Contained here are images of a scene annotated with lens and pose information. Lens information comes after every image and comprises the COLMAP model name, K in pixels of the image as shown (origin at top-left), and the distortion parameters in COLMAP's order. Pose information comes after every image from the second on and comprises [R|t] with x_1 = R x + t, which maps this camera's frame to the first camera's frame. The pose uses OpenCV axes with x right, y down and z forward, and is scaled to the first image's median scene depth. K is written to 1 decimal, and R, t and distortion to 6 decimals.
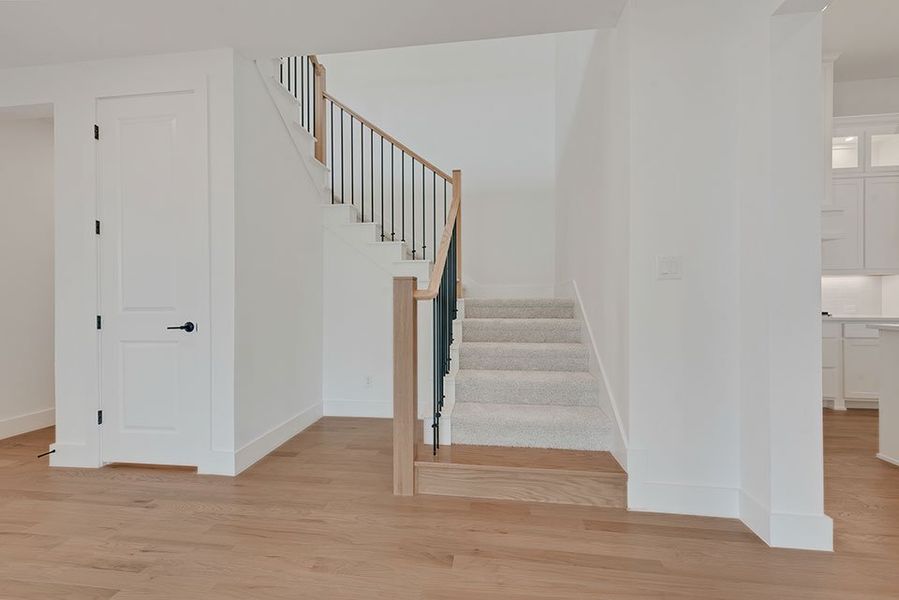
lens RADIAL K [[344.6, 0, 449.5], [0, 344.6, 300.0], [0, 0, 1]] dist [-0.001232, -0.000141]
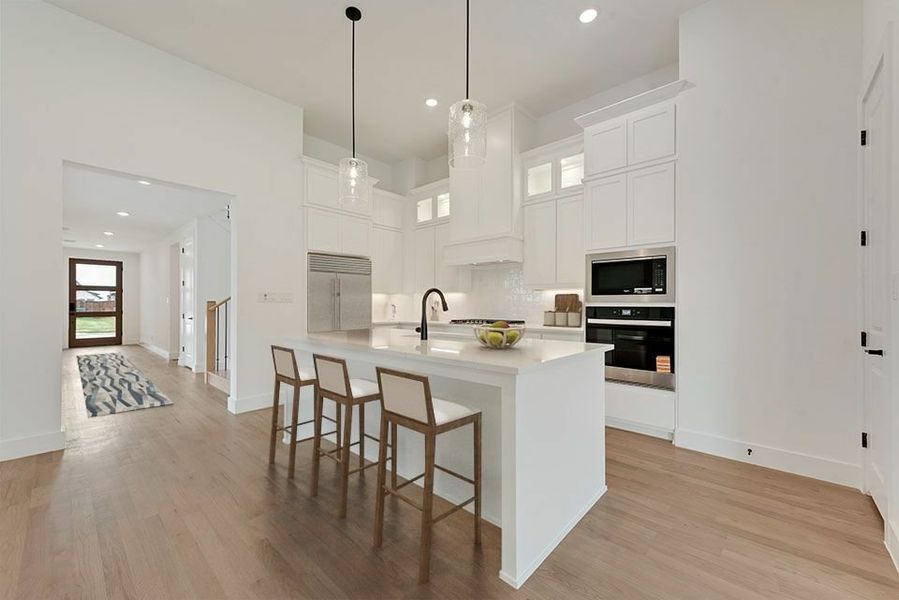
lens RADIAL K [[344.6, 0, 449.5], [0, 344.6, 300.0], [0, 0, 1]] dist [-0.001232, -0.000141]
pose [[0.795315, 0.000655, -0.606196, 1.599619], [-0.000040, 0.999999, 0.001027, -0.037071], [0.606197, -0.000793, 0.795314, -0.077510]]
